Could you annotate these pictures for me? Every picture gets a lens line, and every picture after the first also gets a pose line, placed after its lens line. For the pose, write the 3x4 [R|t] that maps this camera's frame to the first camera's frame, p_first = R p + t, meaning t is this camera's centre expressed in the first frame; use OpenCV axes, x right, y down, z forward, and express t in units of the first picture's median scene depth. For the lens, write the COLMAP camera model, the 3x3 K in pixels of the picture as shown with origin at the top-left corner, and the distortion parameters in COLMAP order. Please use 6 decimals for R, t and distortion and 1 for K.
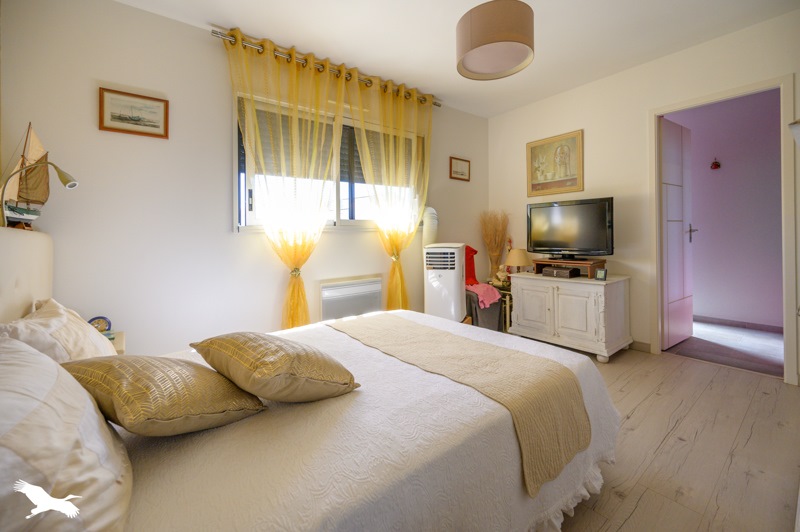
lens RADIAL K [[265.2, 0, 397.7], [0, 265.2, 227.2], [0, 0, 1]] dist [-0.000466, -0.000013]
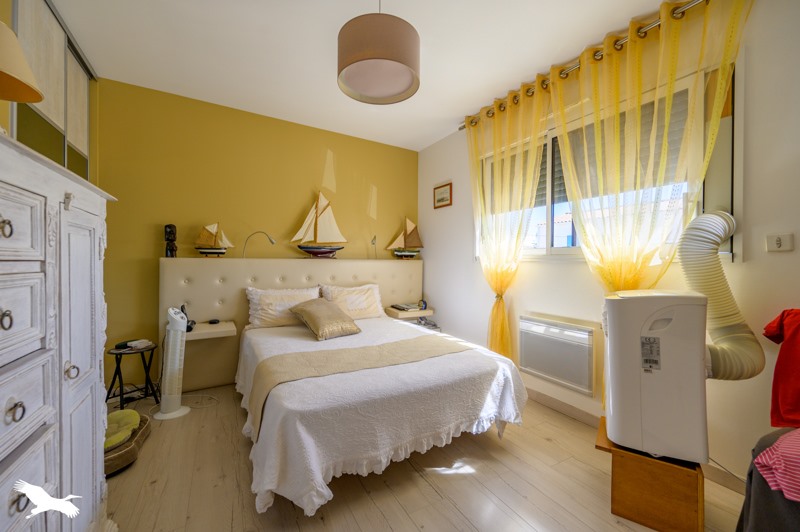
lens RADIAL K [[315.1, 0, 399.3], [0, 315.1, 268.8], [0, 0, 1]] dist [-0.000443, 0.000232]
pose [[-0.038469, 0.032190, -0.998741, 0.885782], [0.000842, 0.999482, 0.032181, 0.005150], [0.999259, 0.000397, -0.038476, 0.563014]]
